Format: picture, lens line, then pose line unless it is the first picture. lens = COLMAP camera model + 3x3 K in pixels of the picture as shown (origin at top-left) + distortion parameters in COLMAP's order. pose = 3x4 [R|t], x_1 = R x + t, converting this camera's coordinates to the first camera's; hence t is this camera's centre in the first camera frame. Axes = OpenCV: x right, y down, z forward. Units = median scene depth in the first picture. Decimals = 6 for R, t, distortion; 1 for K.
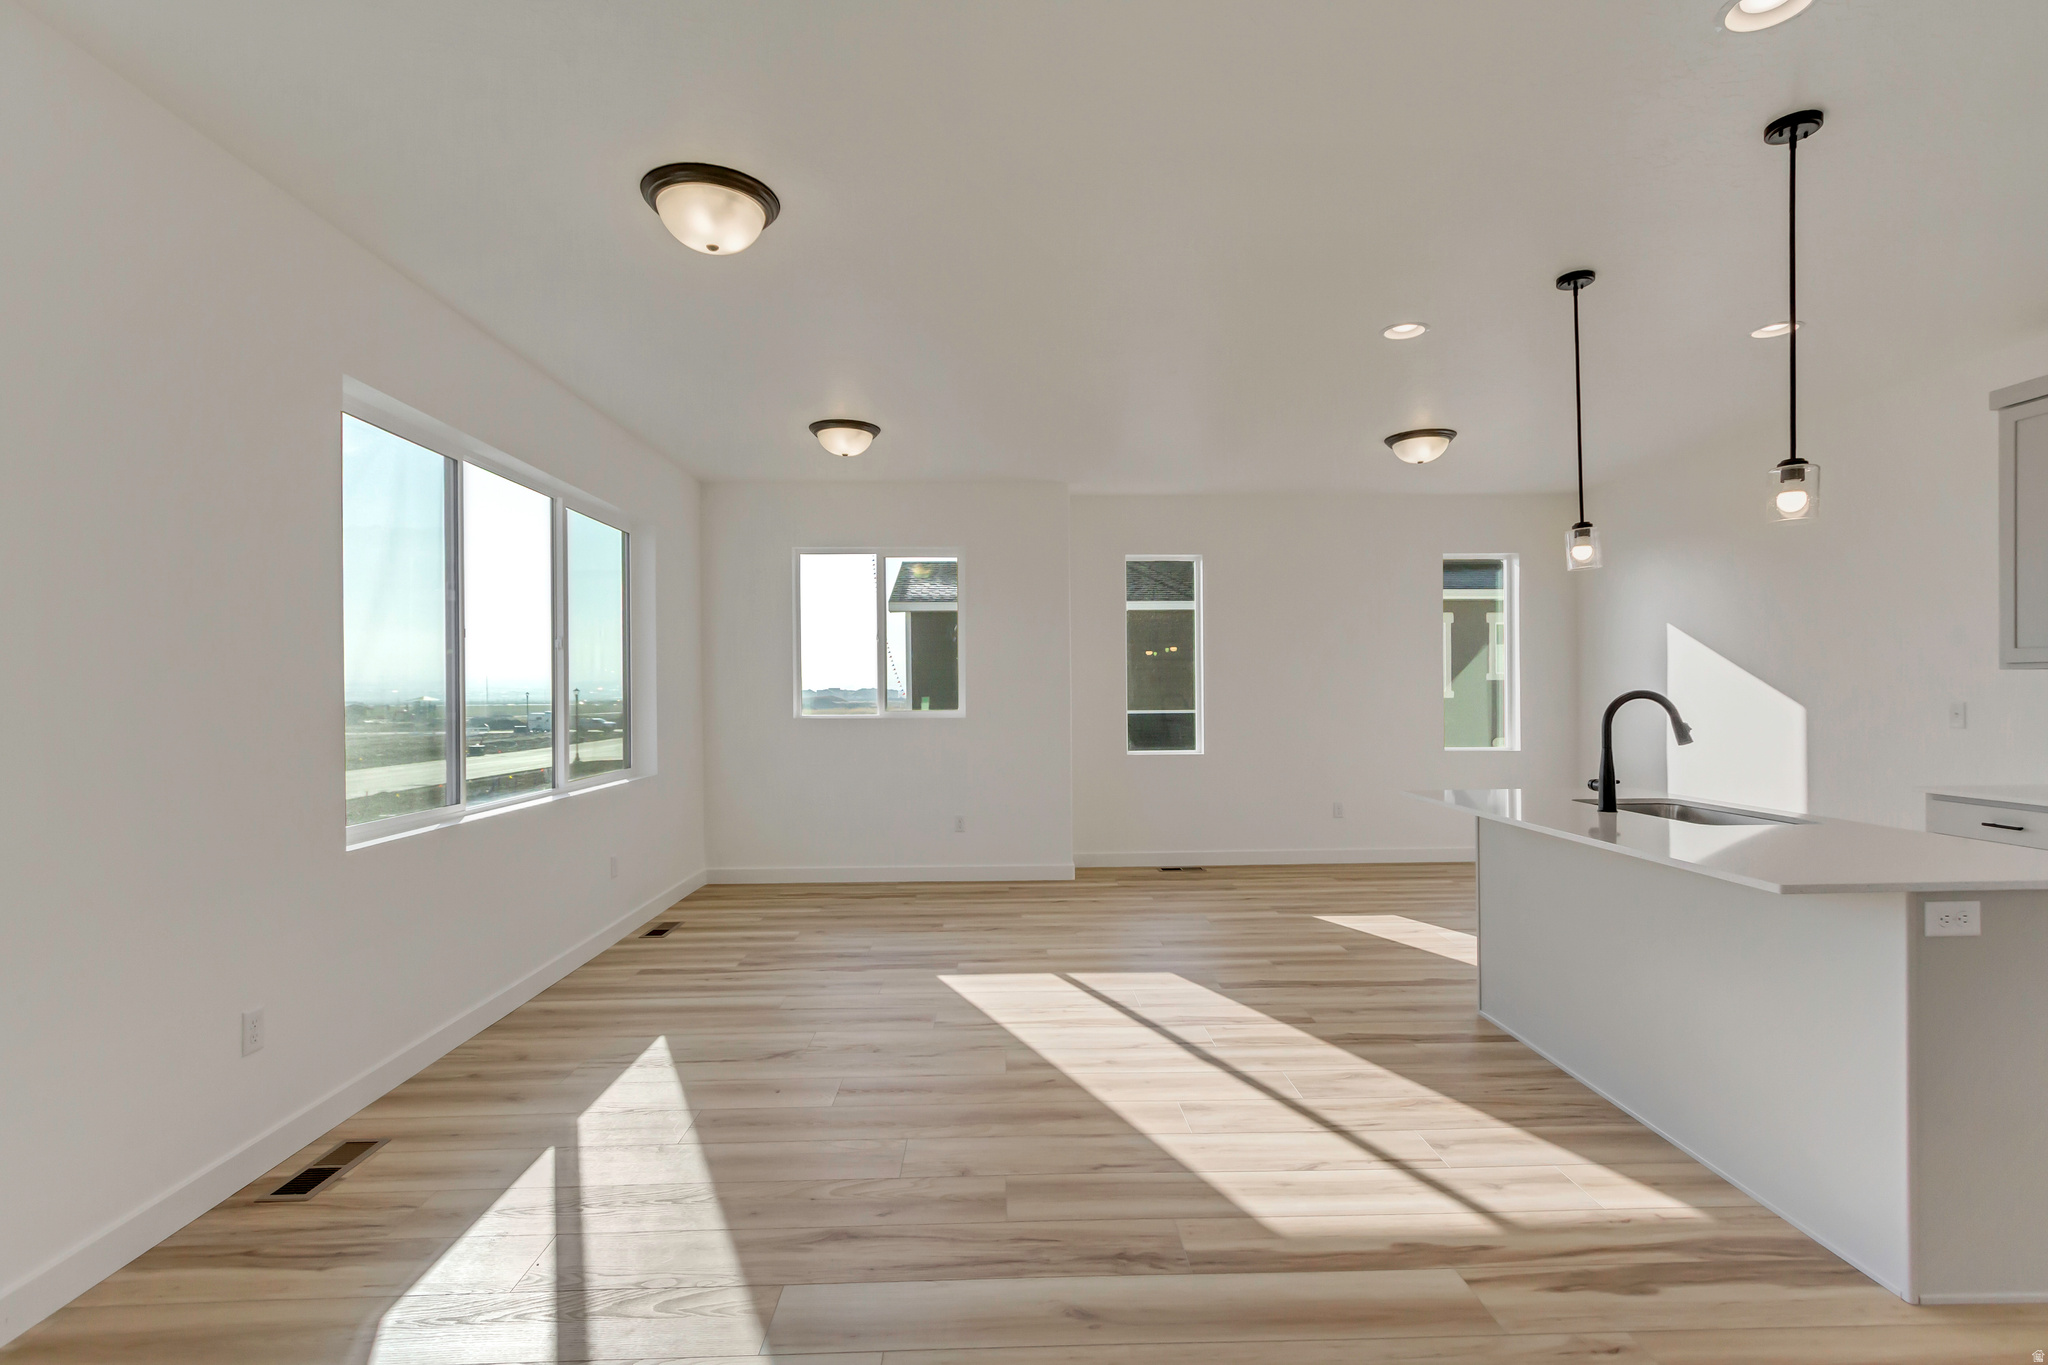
lens RADIAL K [[950.6, 0, 1005.4], [0, 950.6, 684.2], [0, 0, 1]] dist [-0.000286, -0.000241]
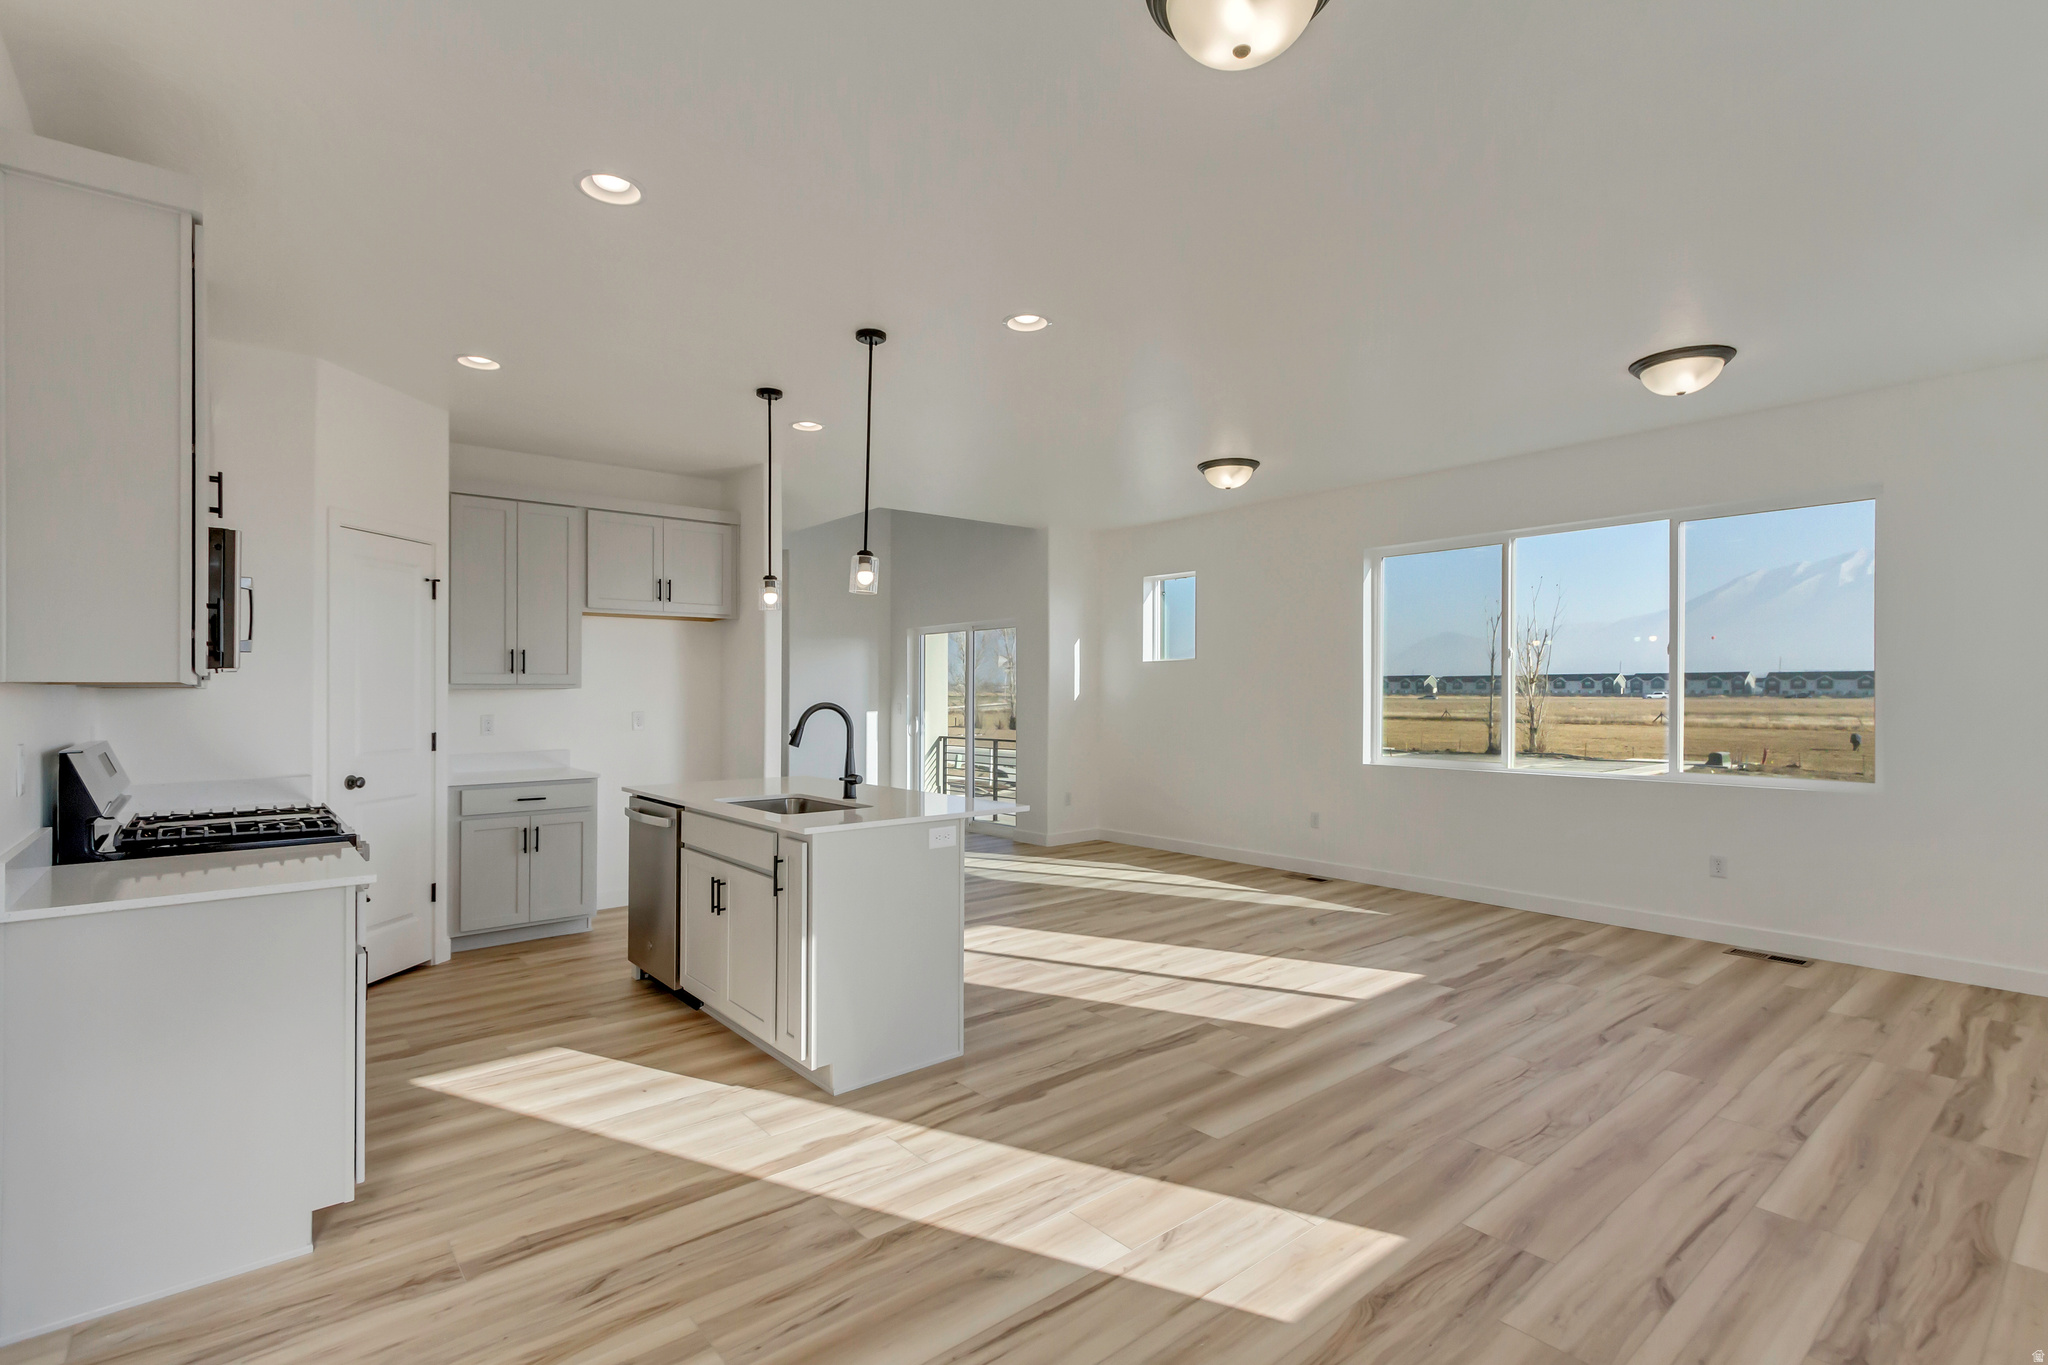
lens RADIAL K [[950.6, 0, 1028.4], [0, 950.6, 707.0], [0, 0, 1]] dist [-0.000286, -0.000241]
pose [[-0.775459, 0.024261, -0.630932, 1.146804], [0.016830, 0.999701, 0.017756, -0.004388], [0.631174, 0.003151, -0.775635, 1.967665]]
